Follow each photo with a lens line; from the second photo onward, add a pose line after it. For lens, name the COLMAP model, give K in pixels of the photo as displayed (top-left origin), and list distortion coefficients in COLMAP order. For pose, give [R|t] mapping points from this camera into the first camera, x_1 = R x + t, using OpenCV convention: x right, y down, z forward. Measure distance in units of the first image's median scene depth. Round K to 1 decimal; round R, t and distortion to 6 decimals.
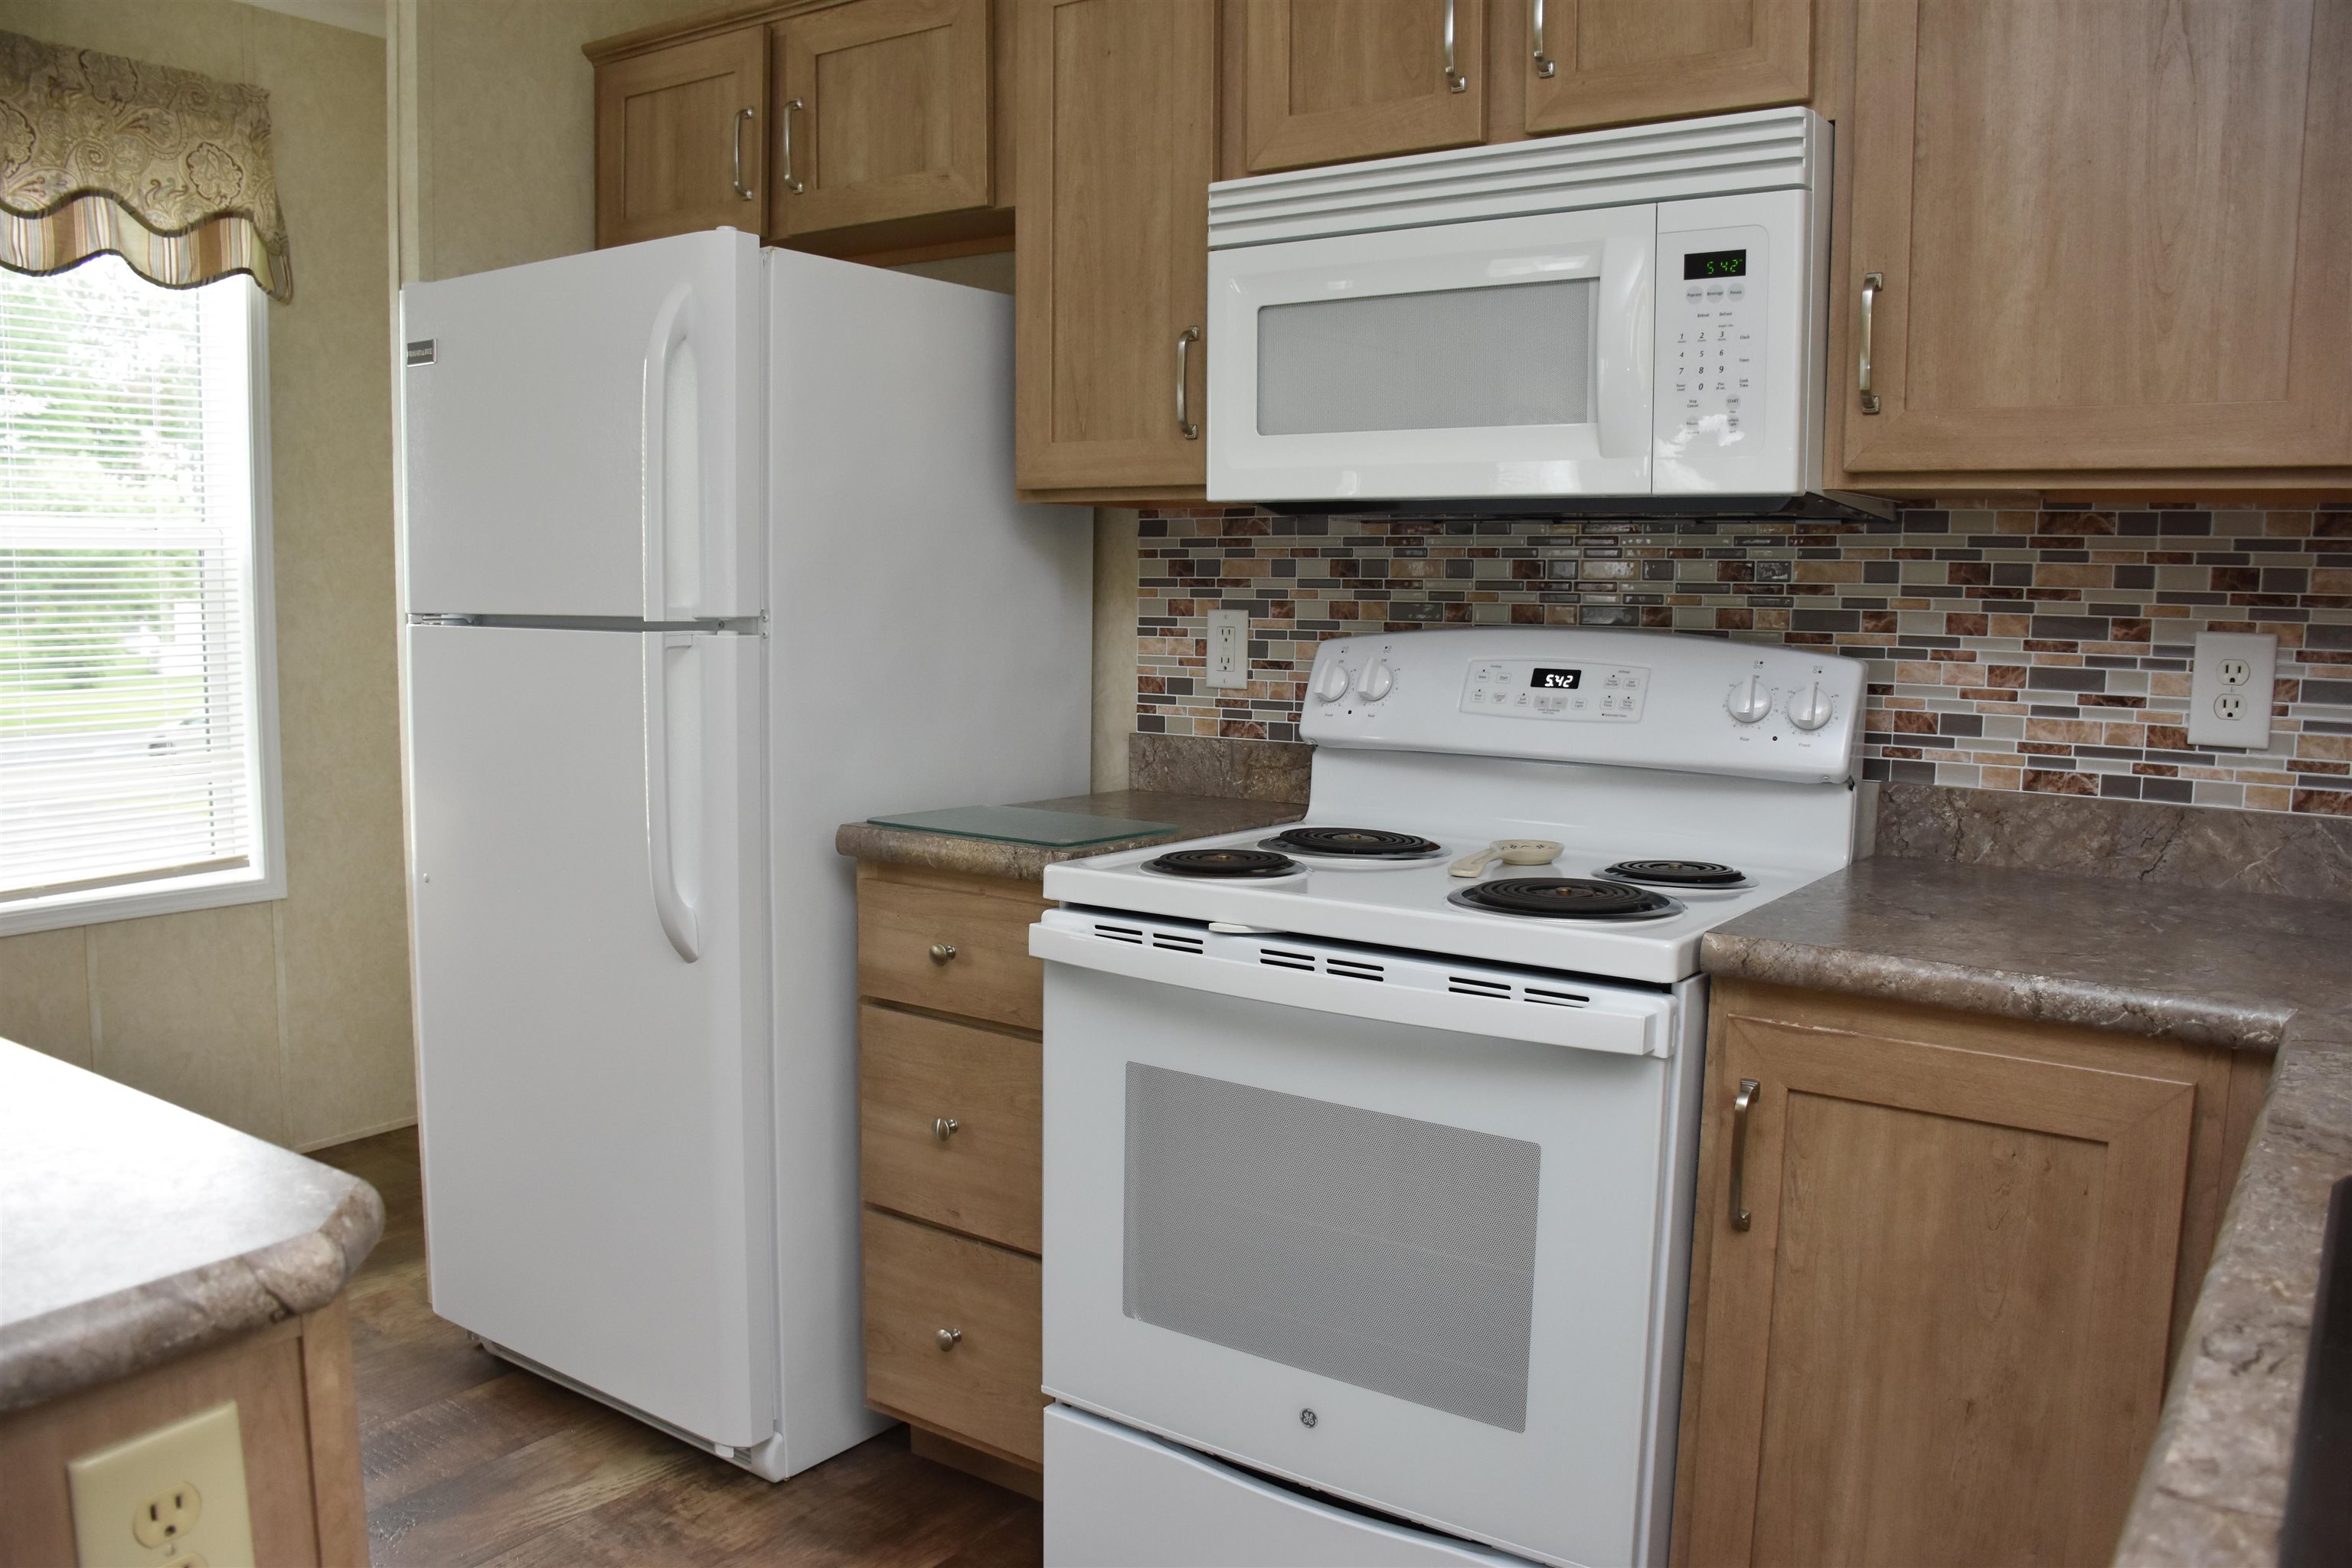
lens RADIAL K [[1833.0, 0, 1183.0], [0, 1833.0, 792.2], [0, 0, 1]] dist [-0.146816, 0.101893]
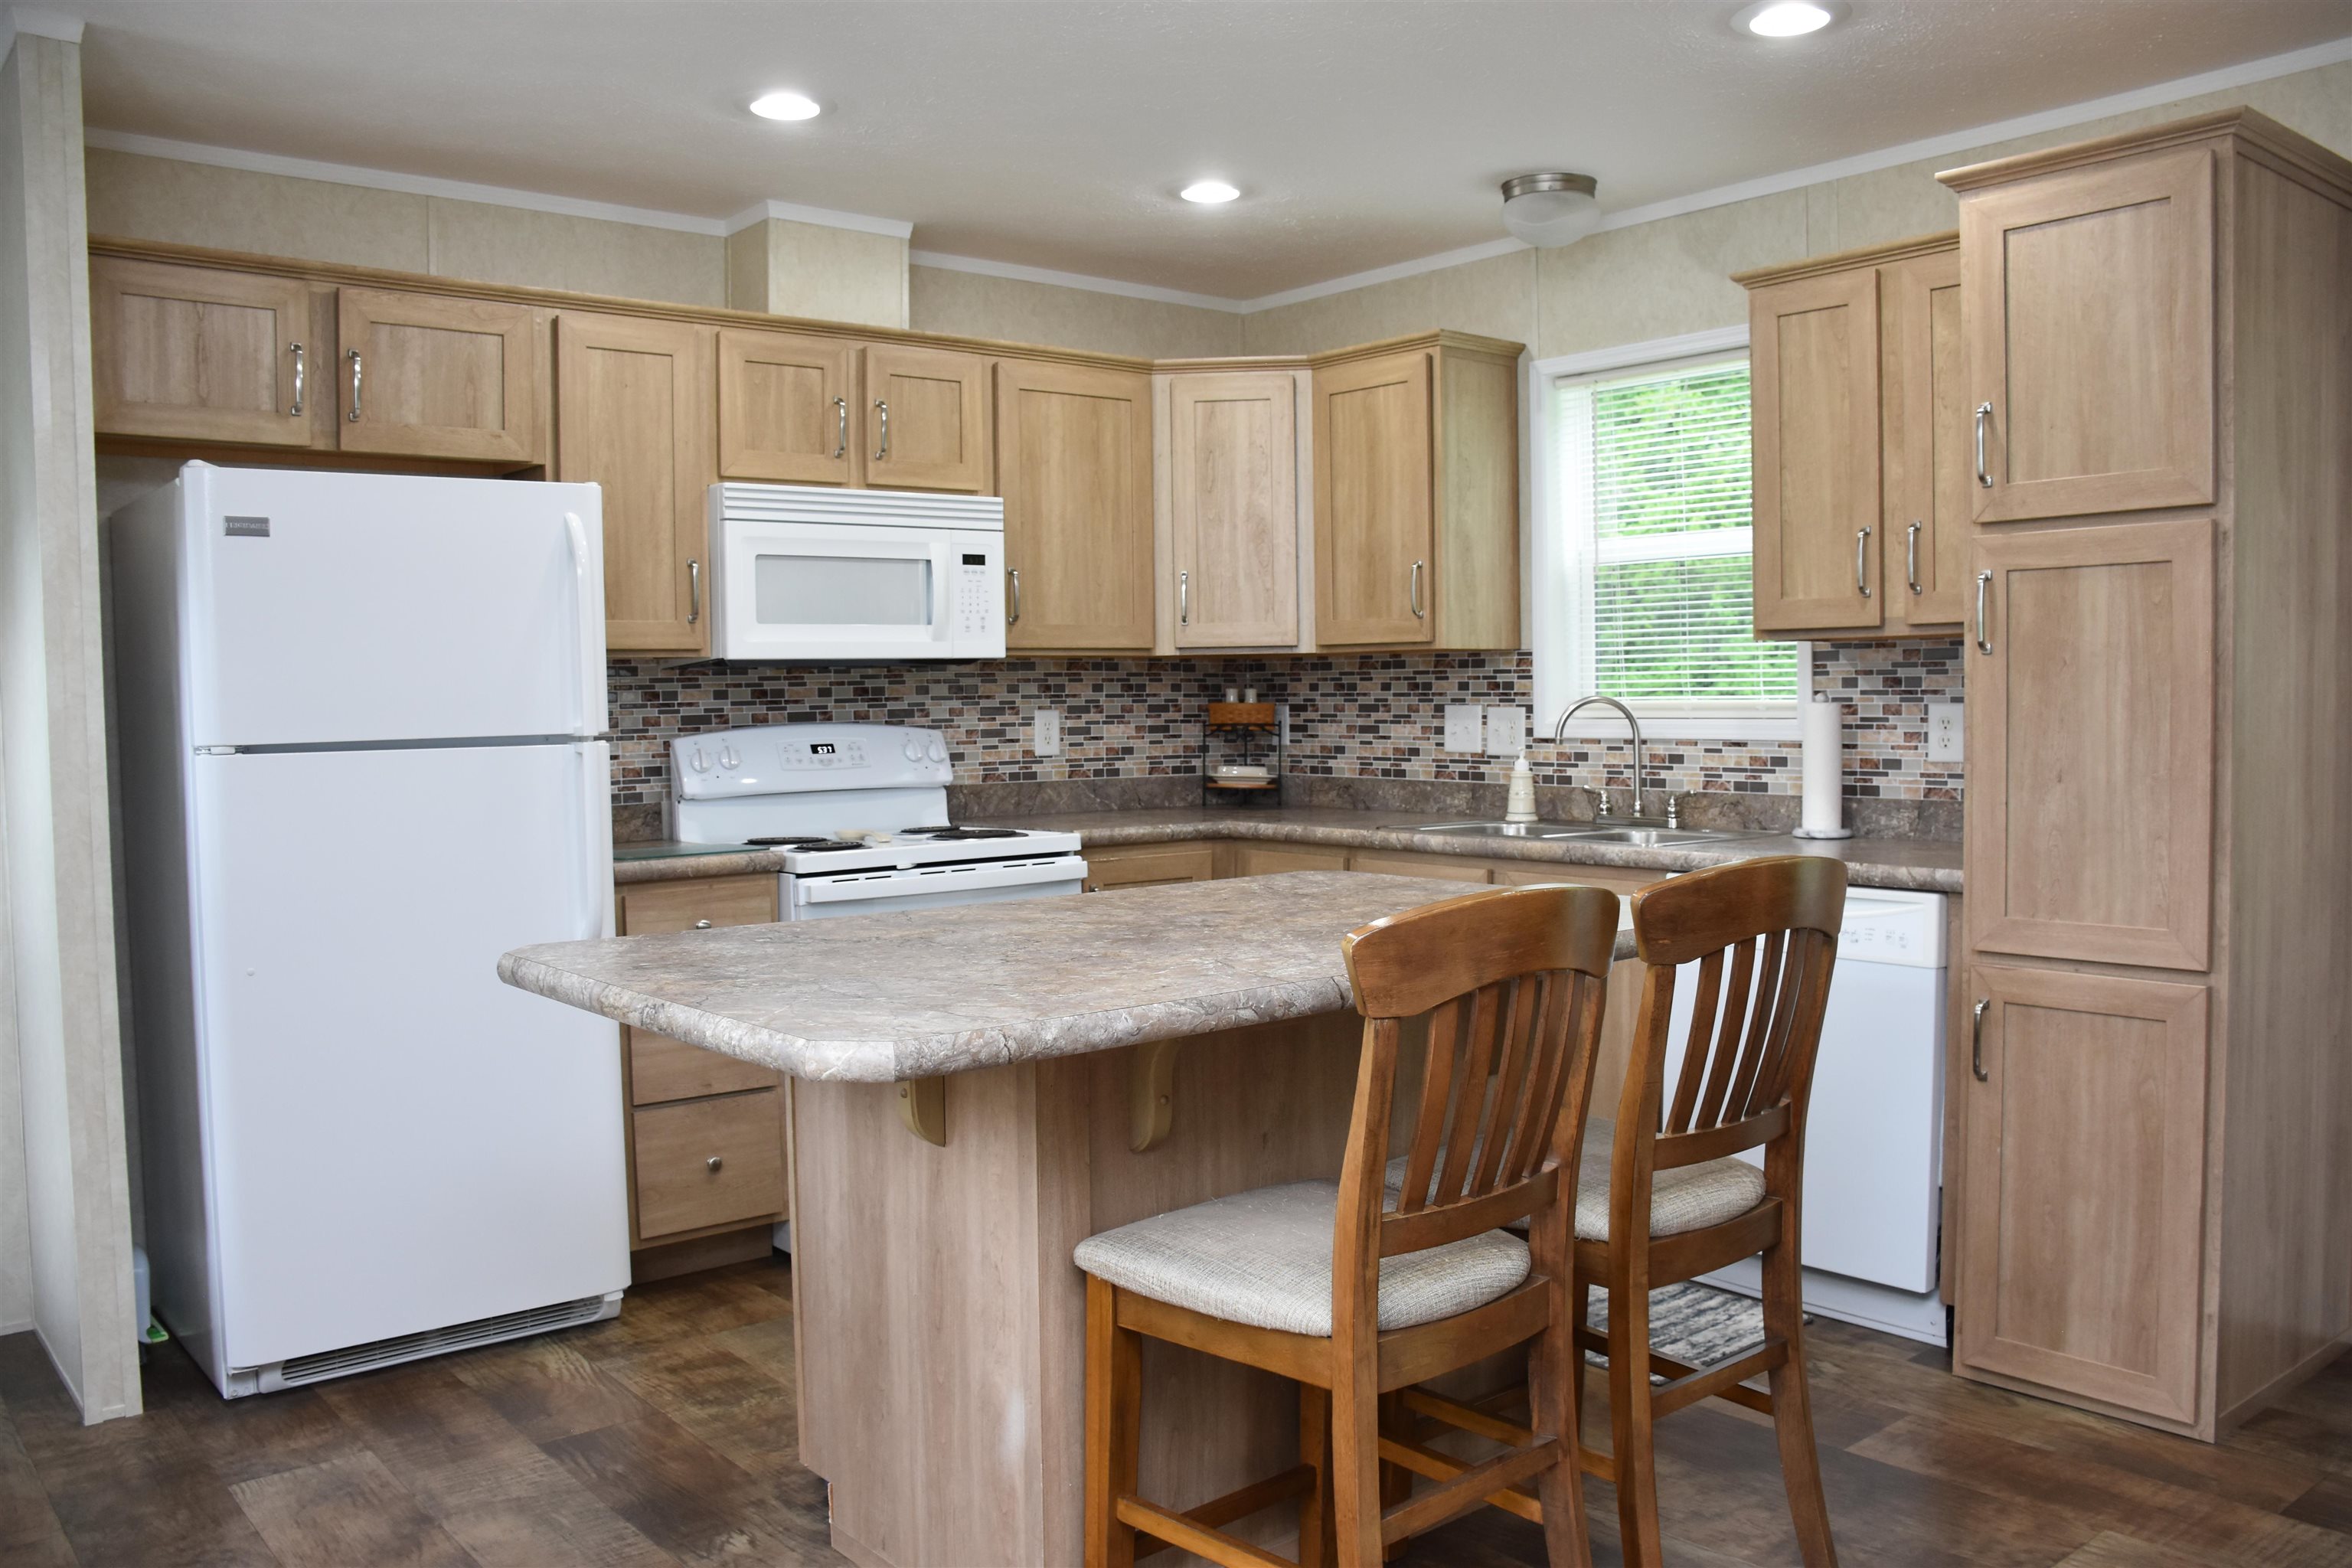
lens RADIAL K [[1868.1, 0, 1182.9], [0, 1868.1, 793.6], [0, 0, 1]] dist [-0.143511, 0.111799]
pose [[0.256520, -0.067098, 0.964207, -1.797559], [0.130840, 0.990815, 0.034141, -0.035655], [-0.957642, 0.117399, 0.262943, 0.124687]]
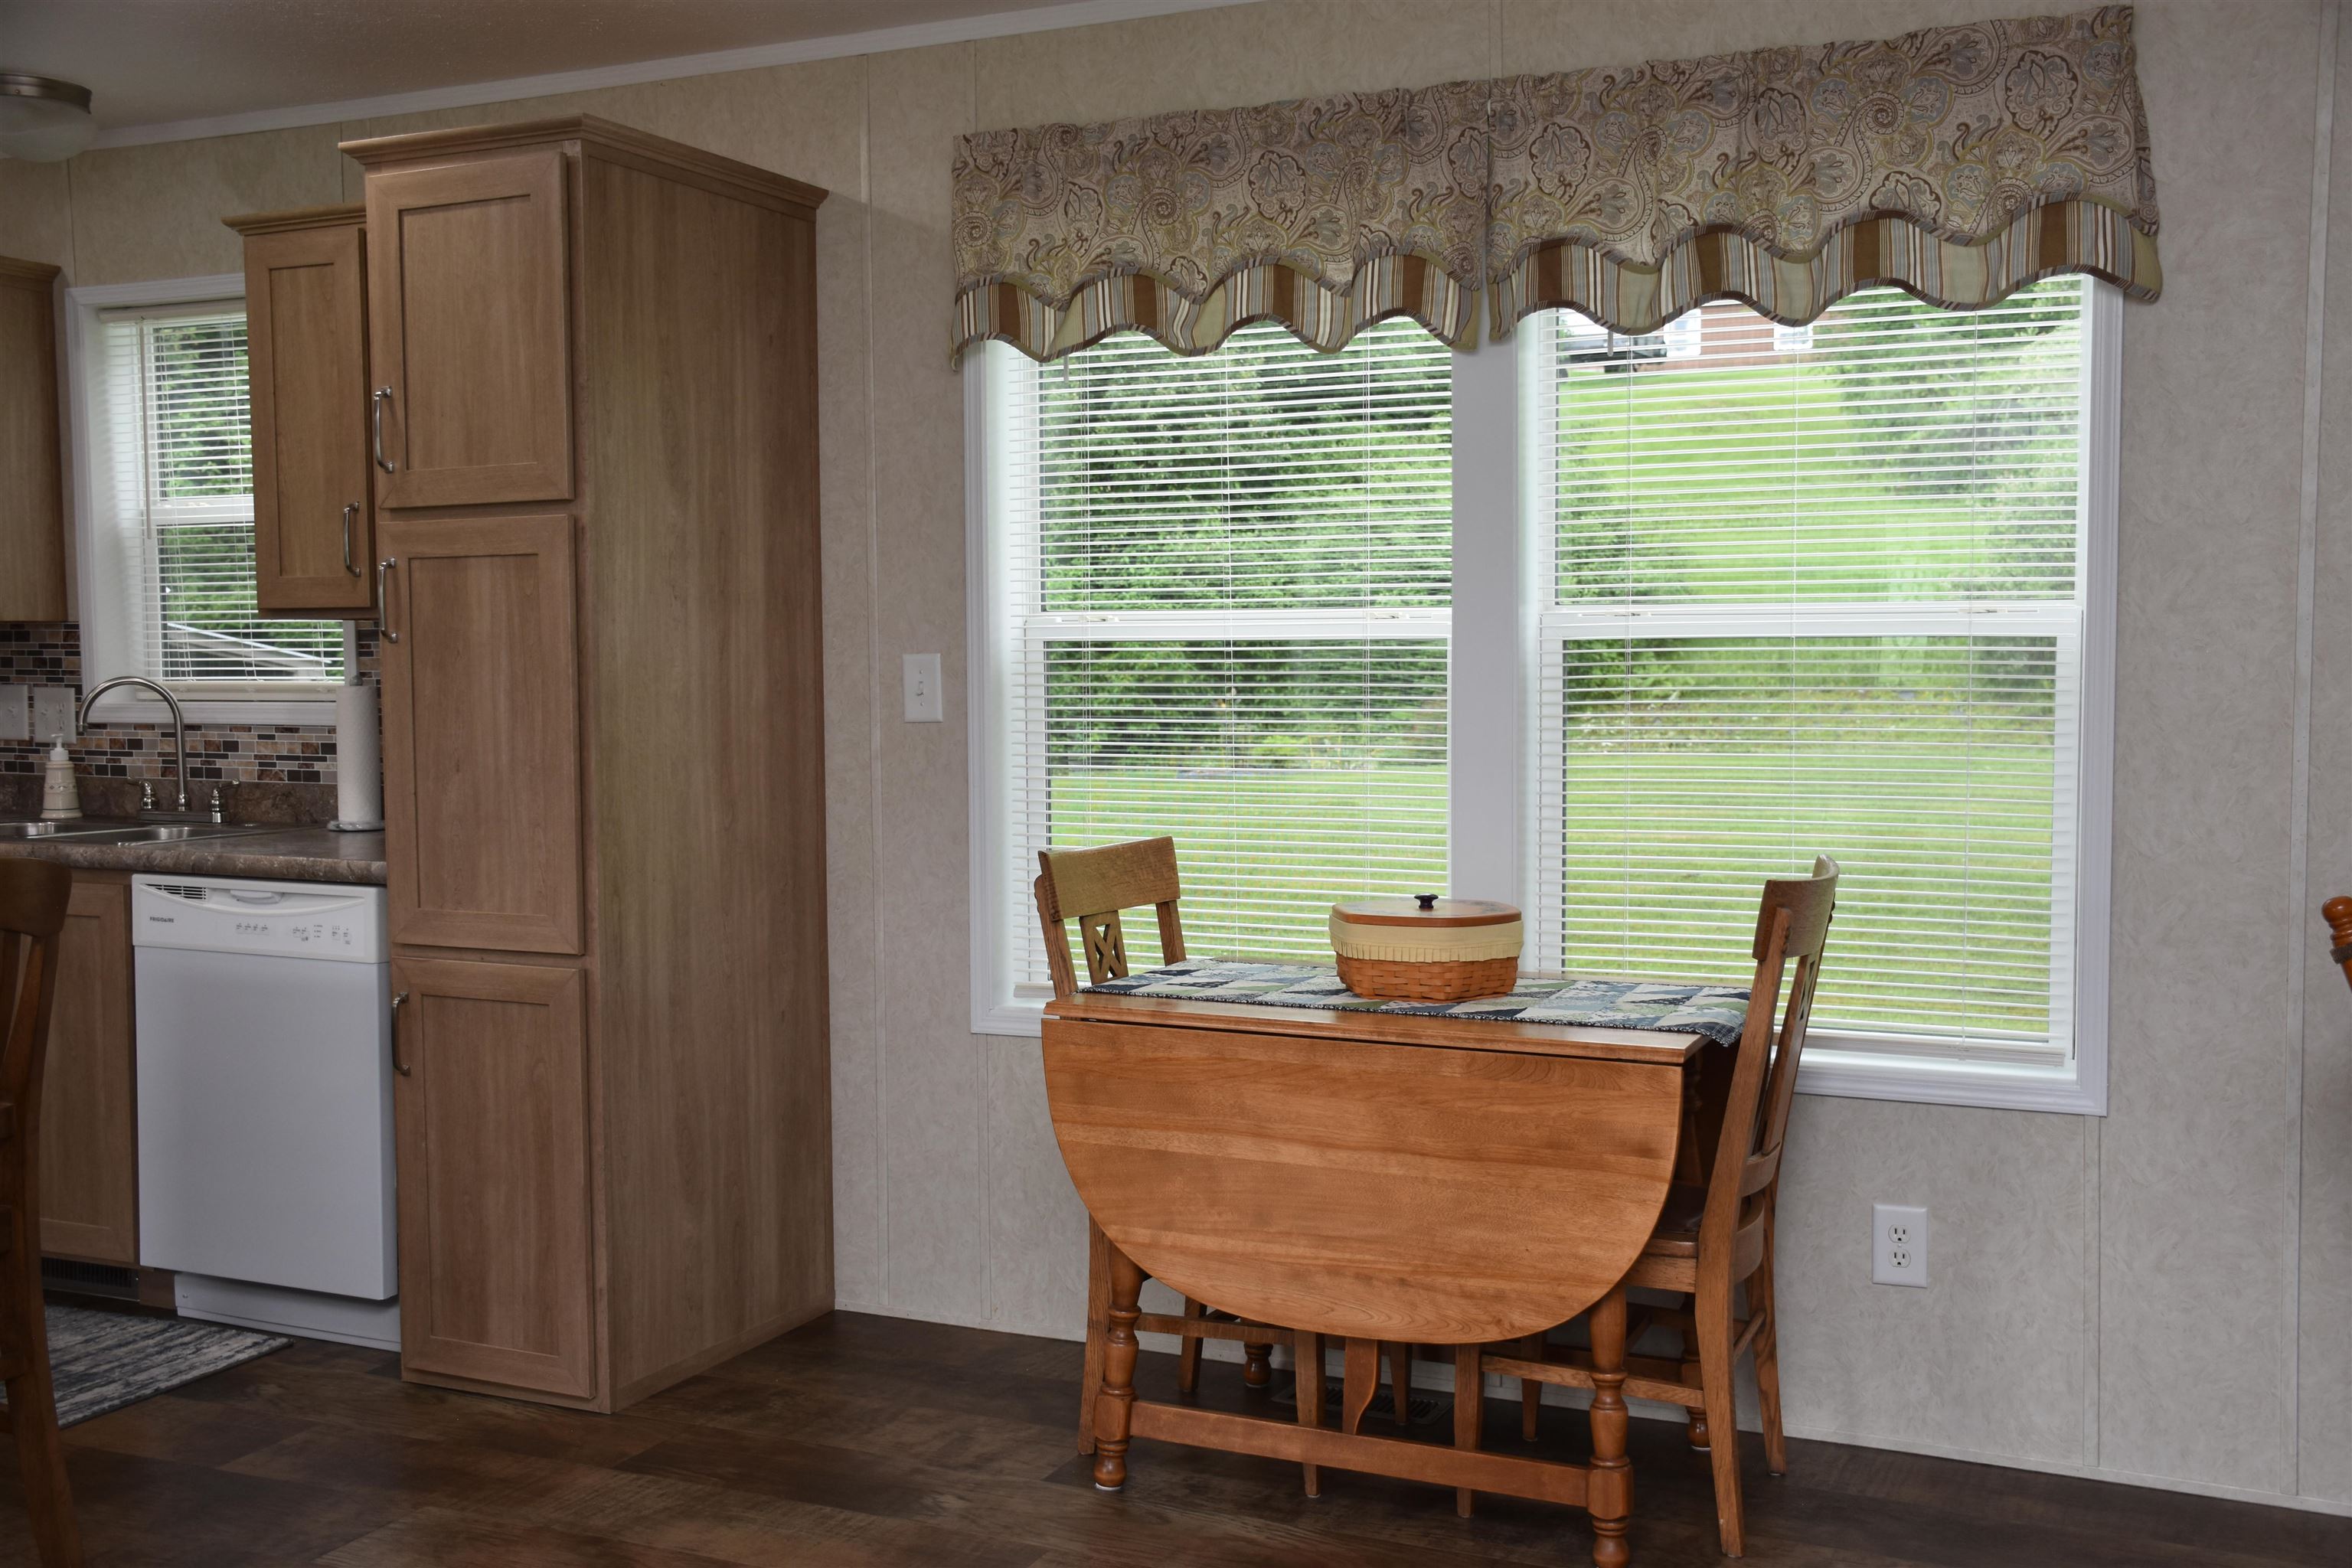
lens RADIAL K [[2294.7, 0, 1184.1], [0, 2294.7, 791.6], [0, 0, 1]] dist [-0.082715, 0.242172]
pose [[-0.187691, -0.076440, 0.979249, -2.115732], [0.118192, 0.987965, 0.099774, -0.000742], [-0.975091, 0.134466, -0.176397, -0.413408]]
